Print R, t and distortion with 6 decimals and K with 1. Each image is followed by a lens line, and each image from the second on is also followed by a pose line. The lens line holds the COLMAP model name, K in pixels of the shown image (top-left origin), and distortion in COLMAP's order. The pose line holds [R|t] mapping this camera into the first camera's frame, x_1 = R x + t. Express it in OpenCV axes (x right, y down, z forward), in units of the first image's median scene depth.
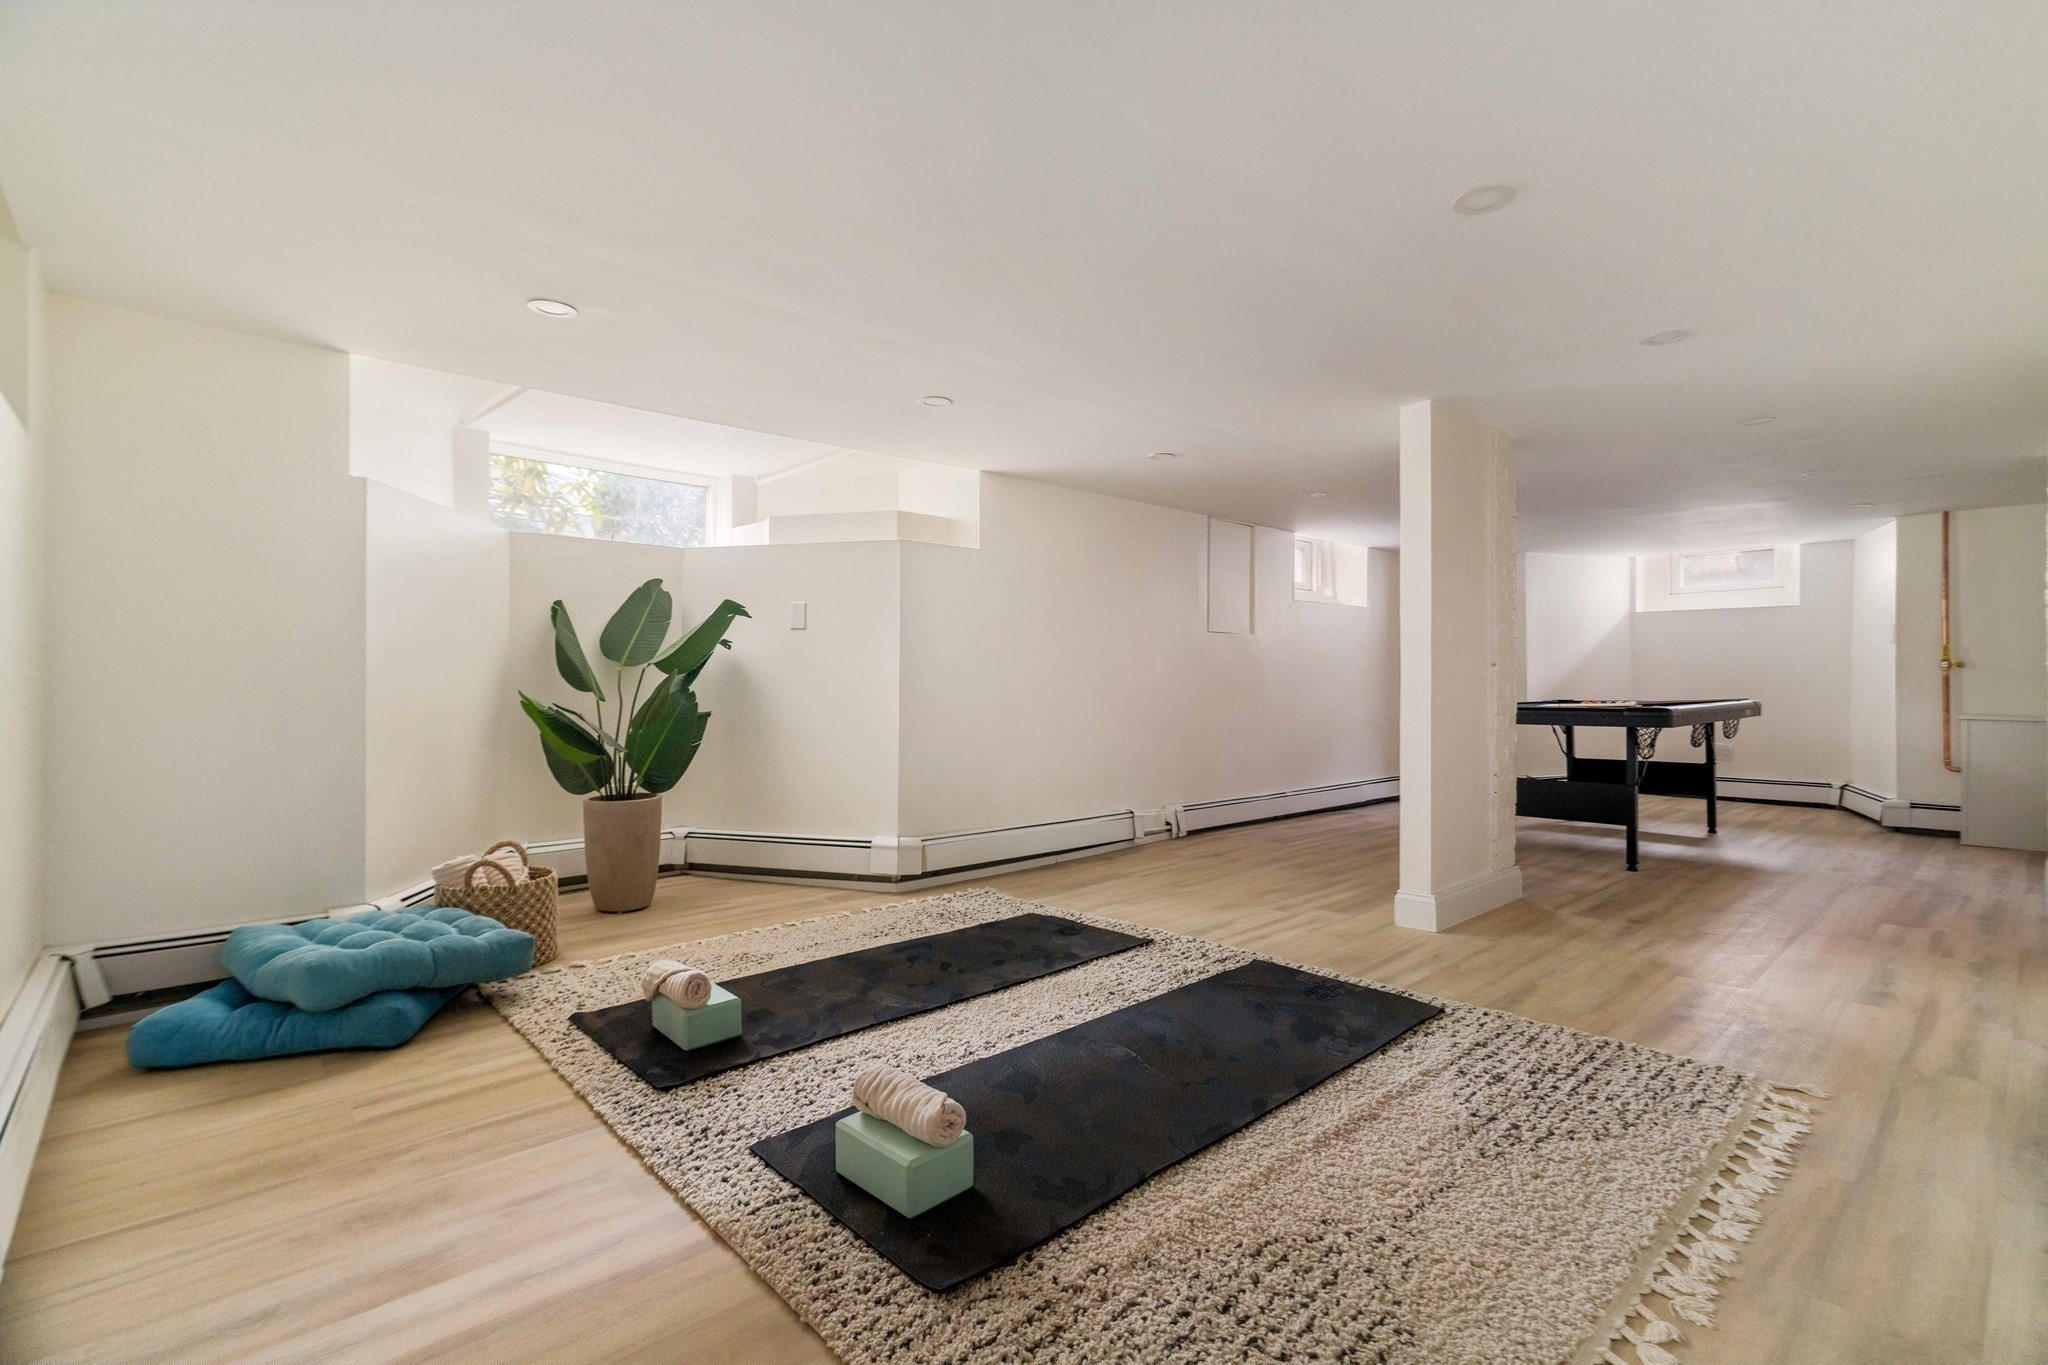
lens RADIAL K [[915.2, 0, 1031.5], [0, 915.2, 697.6], [0, 0, 1]] dist [-0.001511, -0.000218]
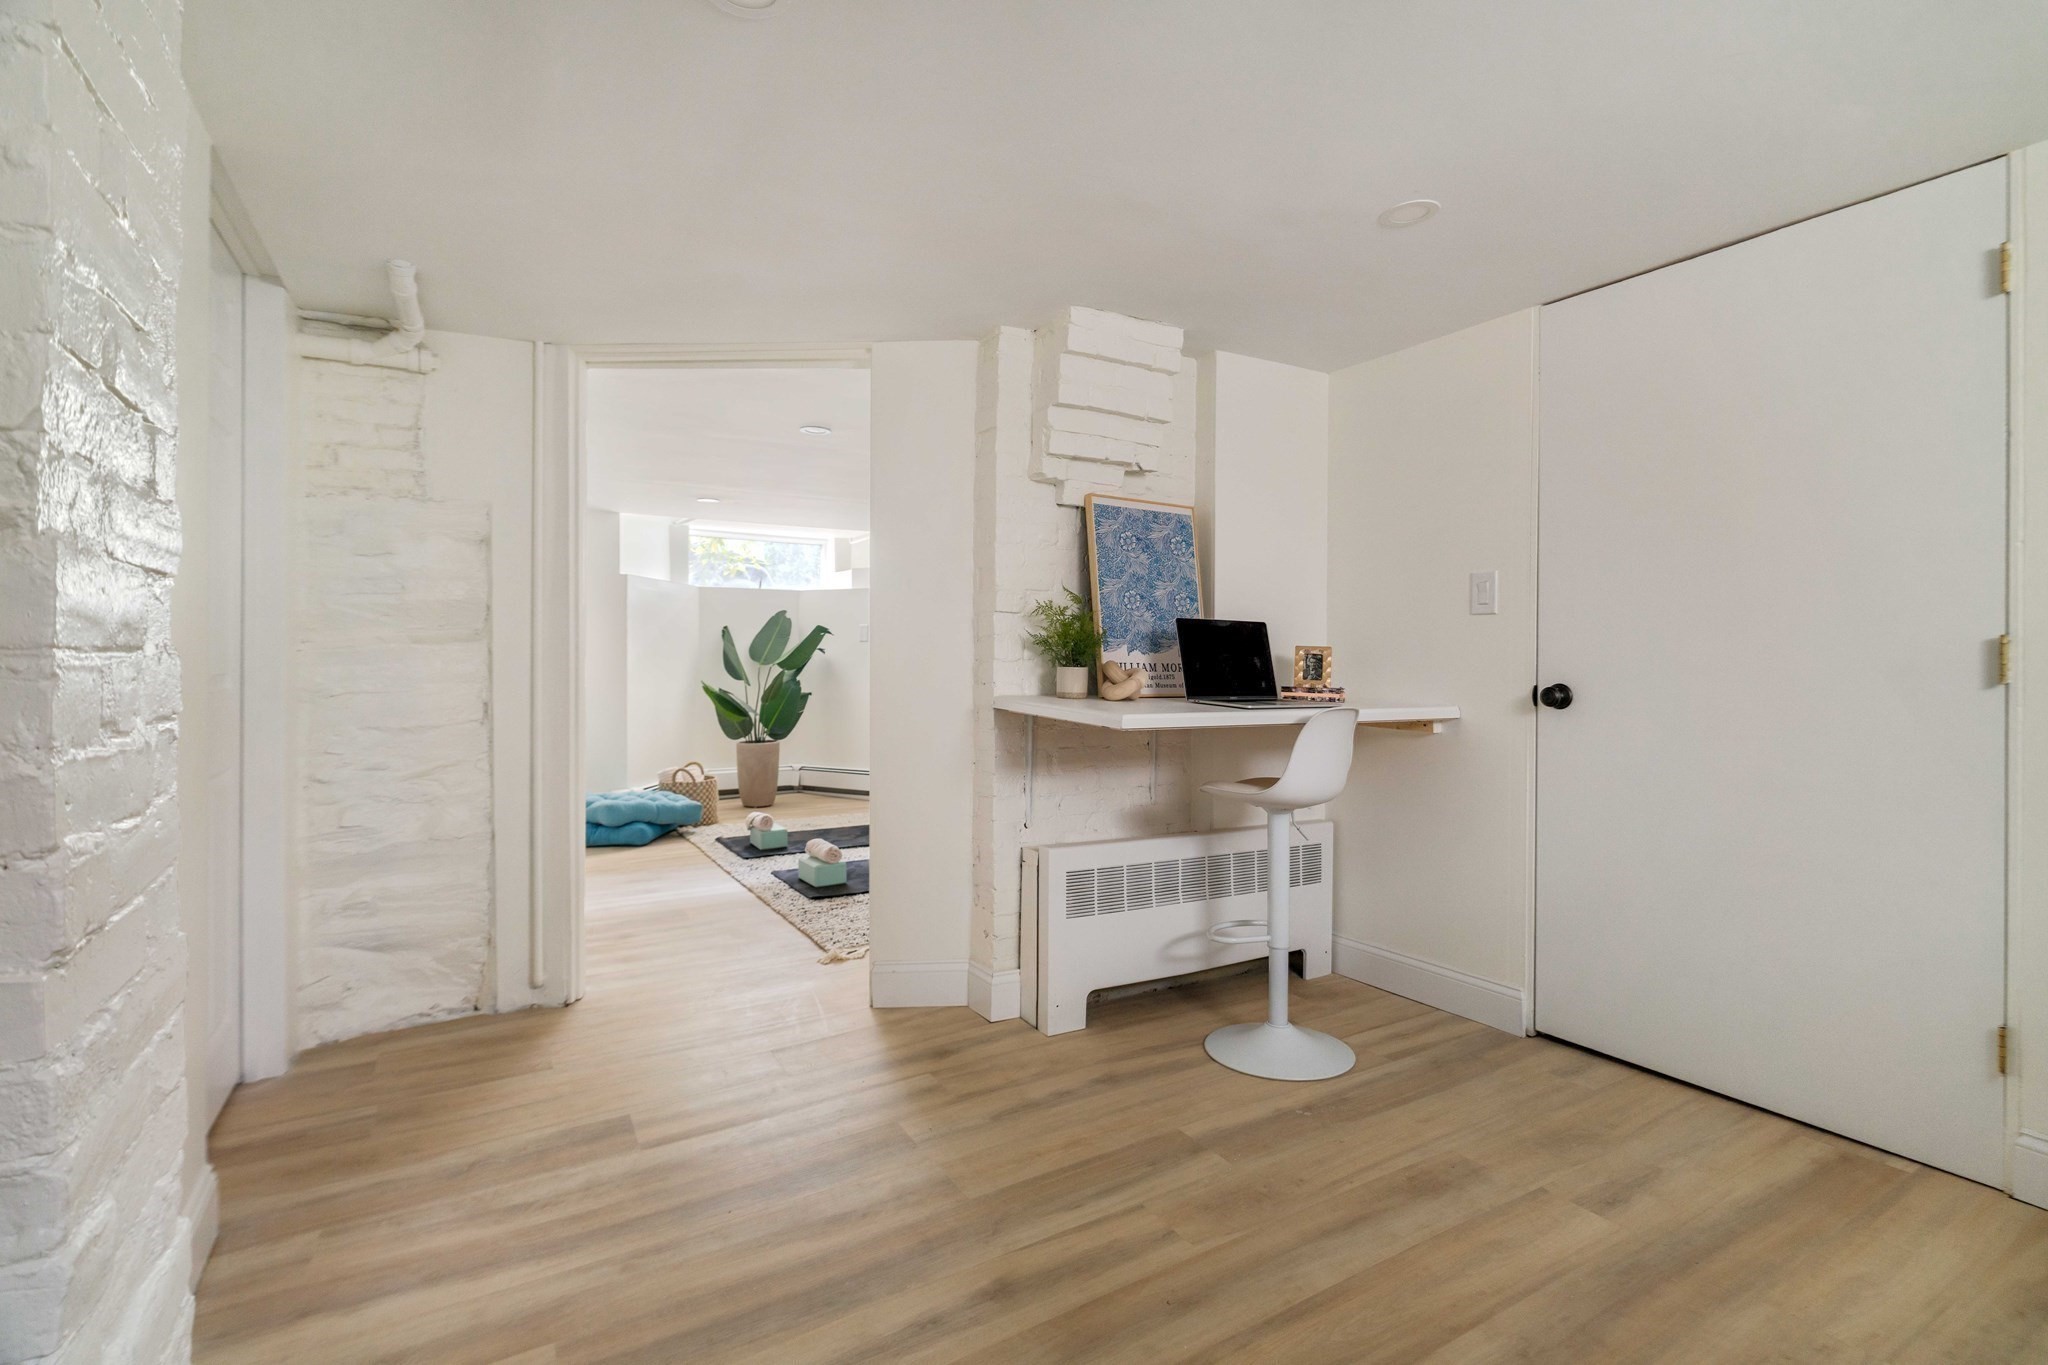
lens RADIAL K [[938.9, 0, 1037.0], [0, 938.9, 678.1], [0, 0, 1]] dist [-0.004173, -0.000260]
pose [[0.979362, 0.000844, -0.202113, 0.431080], [0.000276, 0.999985, 0.005510, -0.021208], [0.202115, -0.005452, 0.979347, -0.633480]]
